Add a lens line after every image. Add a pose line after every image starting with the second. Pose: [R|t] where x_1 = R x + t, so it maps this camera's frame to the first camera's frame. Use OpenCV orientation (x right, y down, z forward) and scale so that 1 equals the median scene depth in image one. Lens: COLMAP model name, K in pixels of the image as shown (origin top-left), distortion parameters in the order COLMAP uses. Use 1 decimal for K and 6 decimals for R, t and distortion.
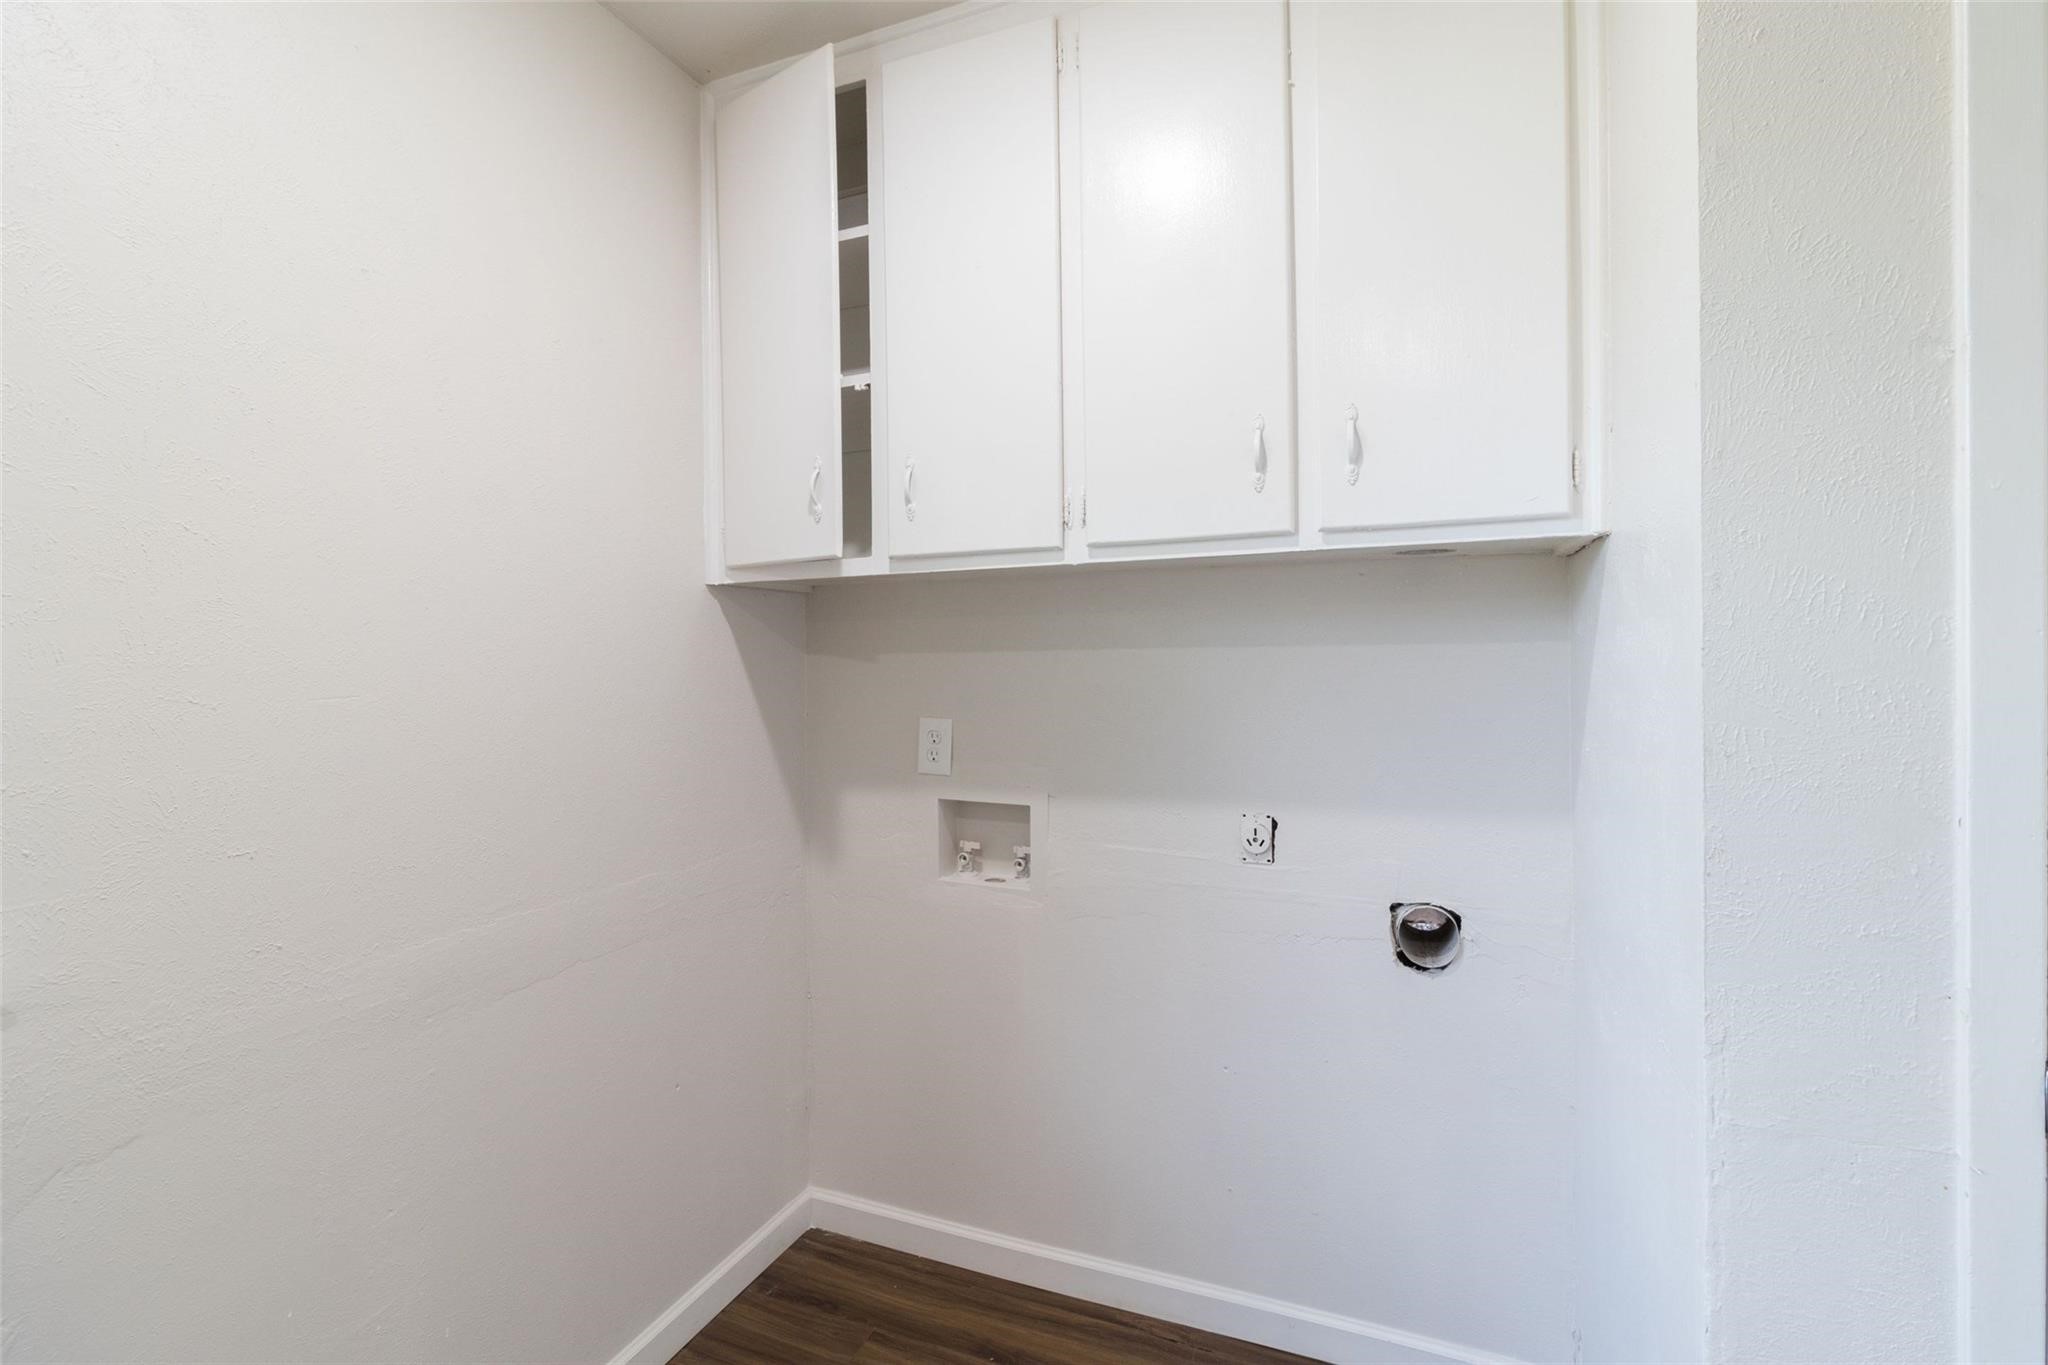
lens RADIAL K [[949.6, 0, 1008.1], [0, 949.6, 670.5], [0, 0, 1]] dist [0.001339, -0.000053]
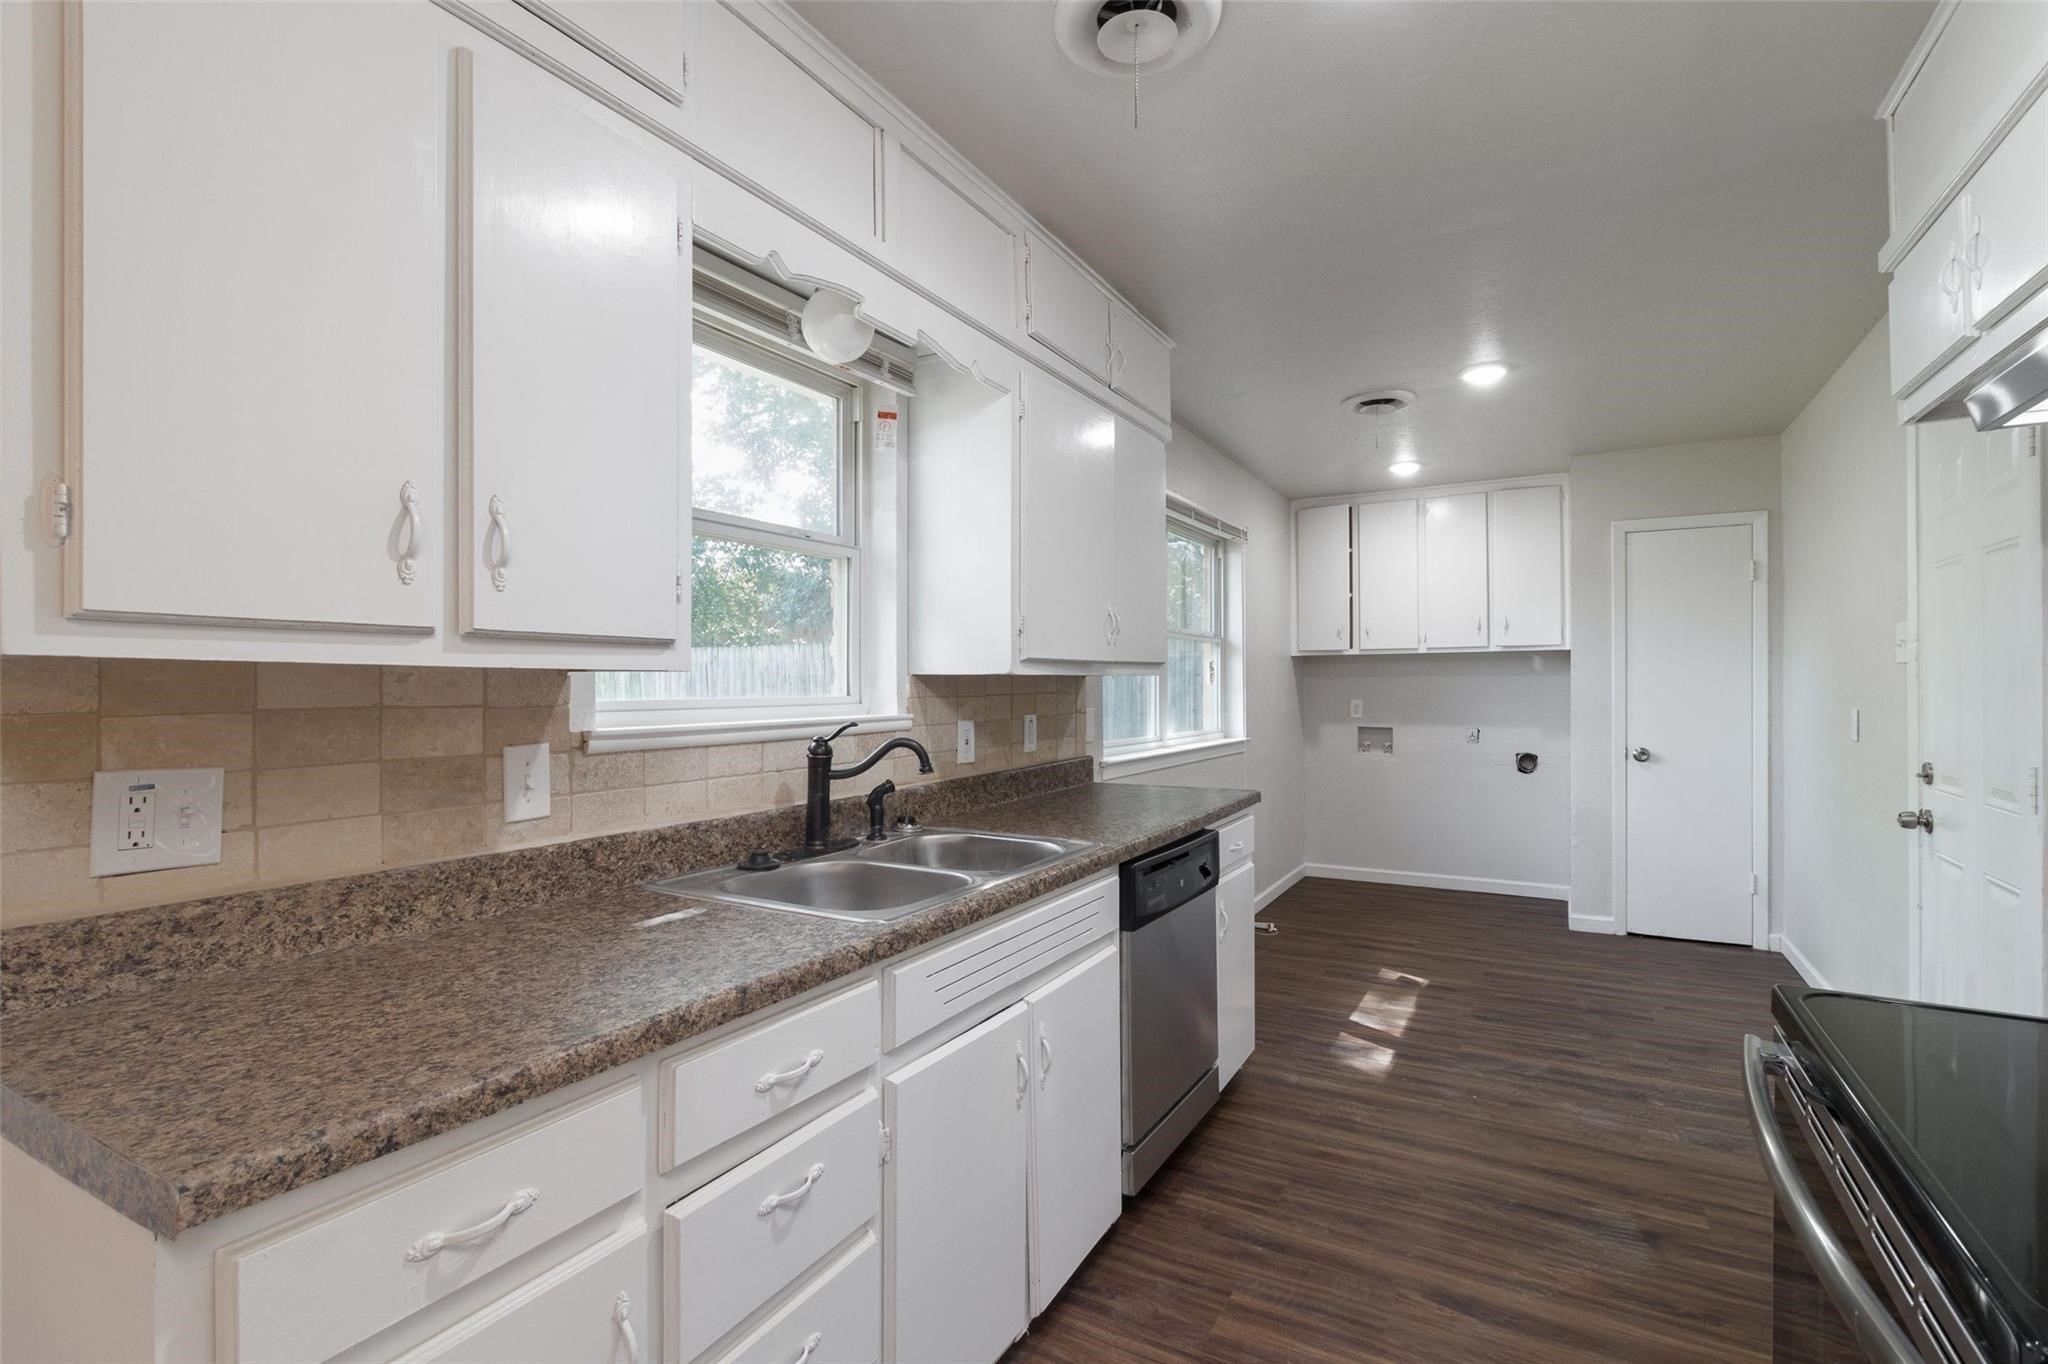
lens RADIAL K [[949.6, 0, 1008.1], [0, 949.6, 670.0], [0, 0, 1]] dist [0.001339, -0.000053]
pose [[0.992675, 0.010391, -0.120370, -0.923526], [-0.014182, 0.999429, -0.030682, 0.073073], [0.119982, 0.032165, 0.992255, -2.412198]]
